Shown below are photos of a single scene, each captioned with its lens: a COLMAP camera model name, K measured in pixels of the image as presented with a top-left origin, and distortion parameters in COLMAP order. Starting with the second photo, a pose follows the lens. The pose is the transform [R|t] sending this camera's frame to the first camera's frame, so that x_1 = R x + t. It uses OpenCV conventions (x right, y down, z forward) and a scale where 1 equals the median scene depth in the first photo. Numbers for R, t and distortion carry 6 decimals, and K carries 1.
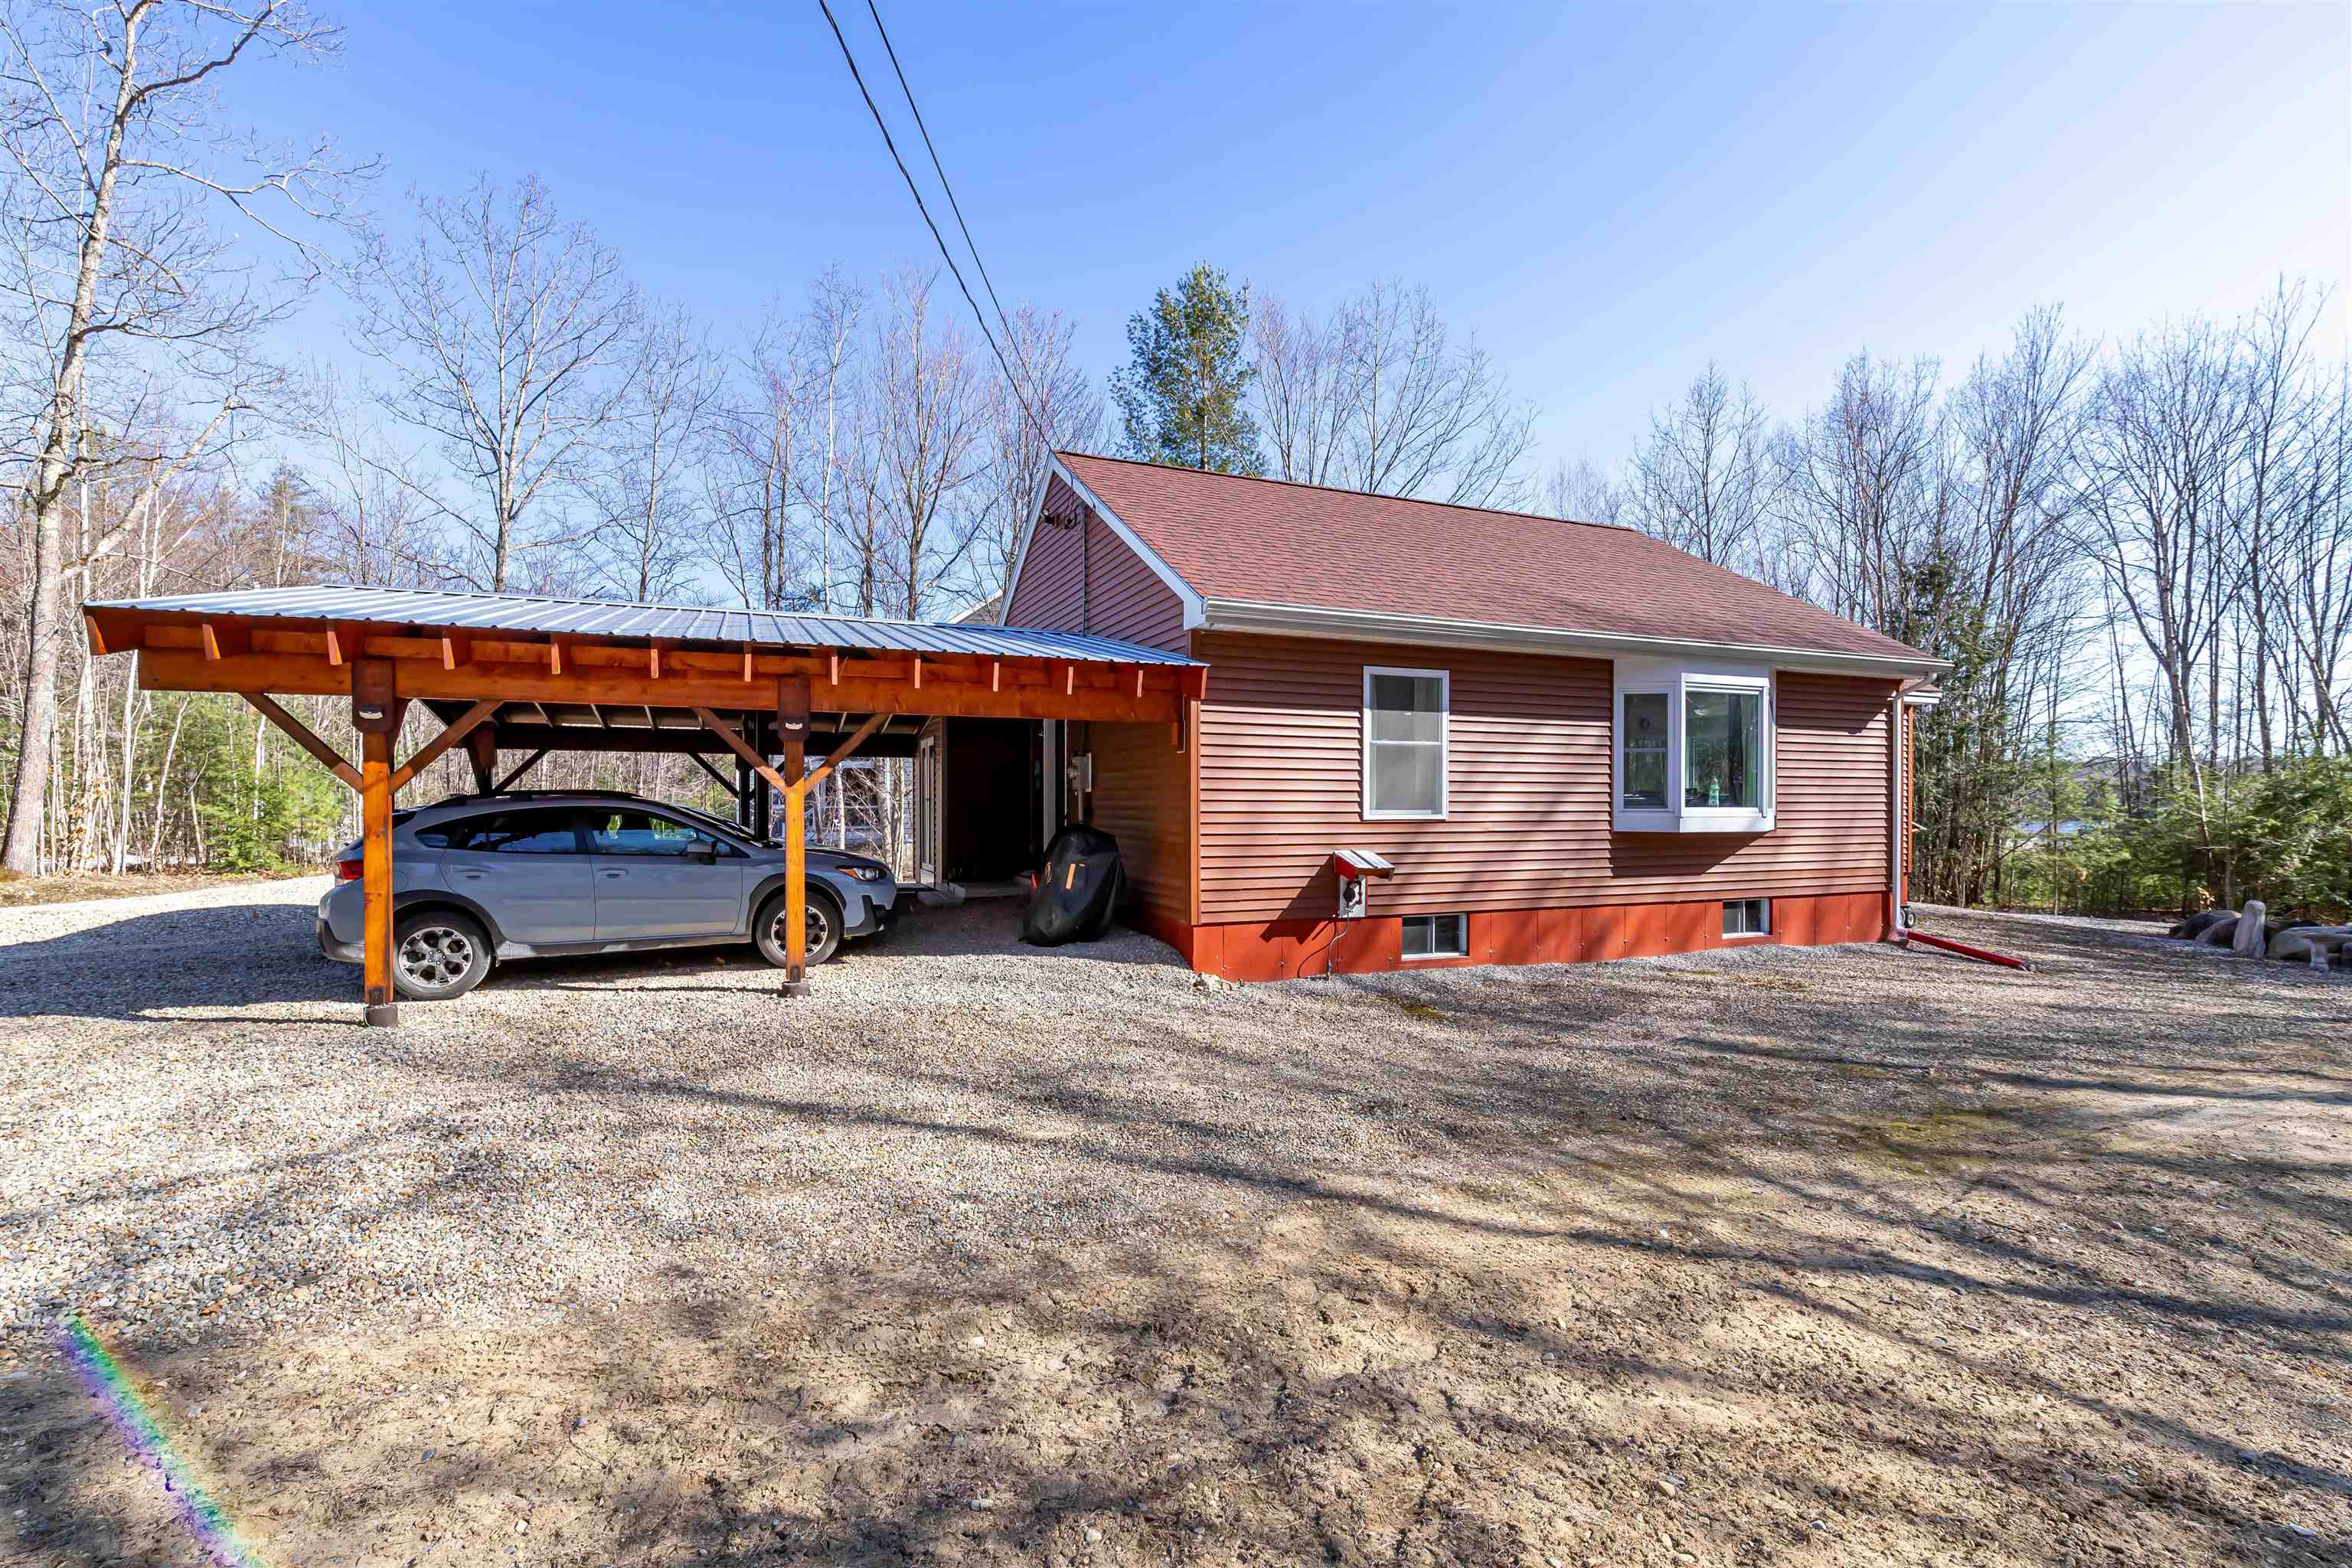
lens RADIAL K [[1039.9, 0, 1170.7], [0, 1039.9, 787.1], [0, 0, 1]] dist [0.002213, 0.000366]
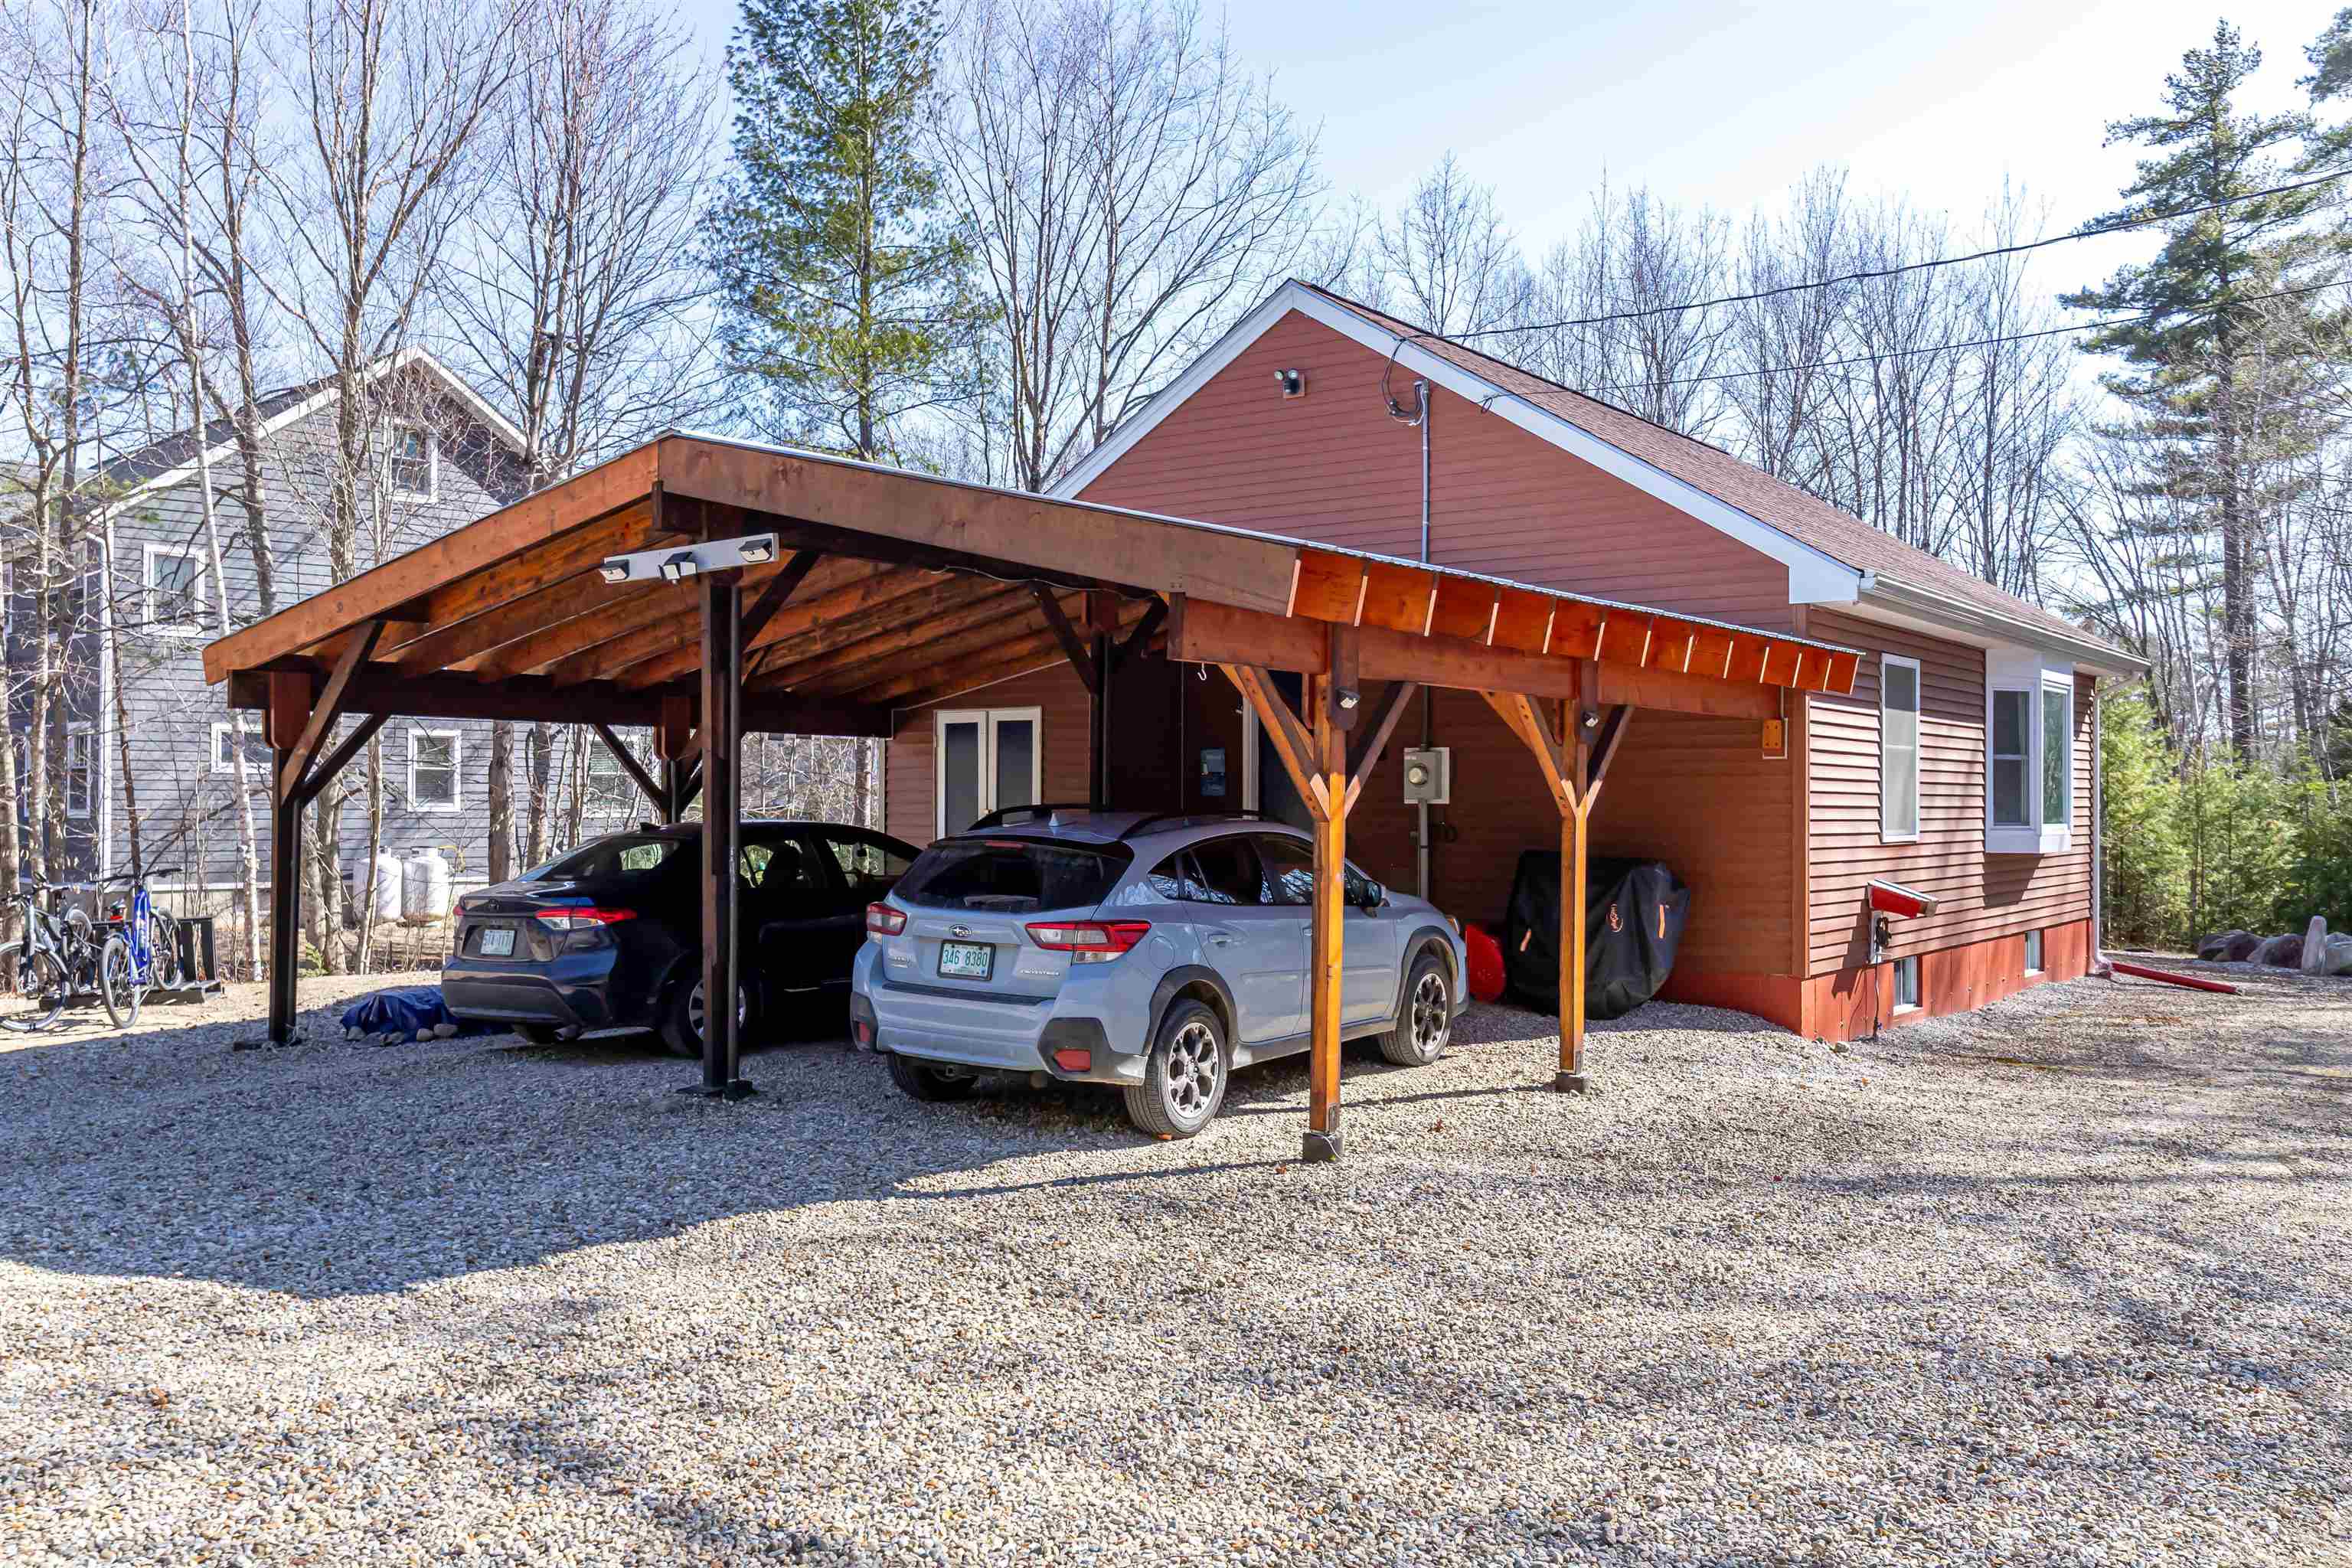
lens RADIAL K [[1934.1, 0, 1224.8], [0, 1934.1, 788.6], [0, 0, 1]] dist [0.010189, 0.005375]
pose [[0.853269, 0.006705, 0.521428, -1.039290], [-0.012850, 0.999884, 0.008169, -0.016421], [-0.521313, -0.013671, 0.853256, -0.023053]]
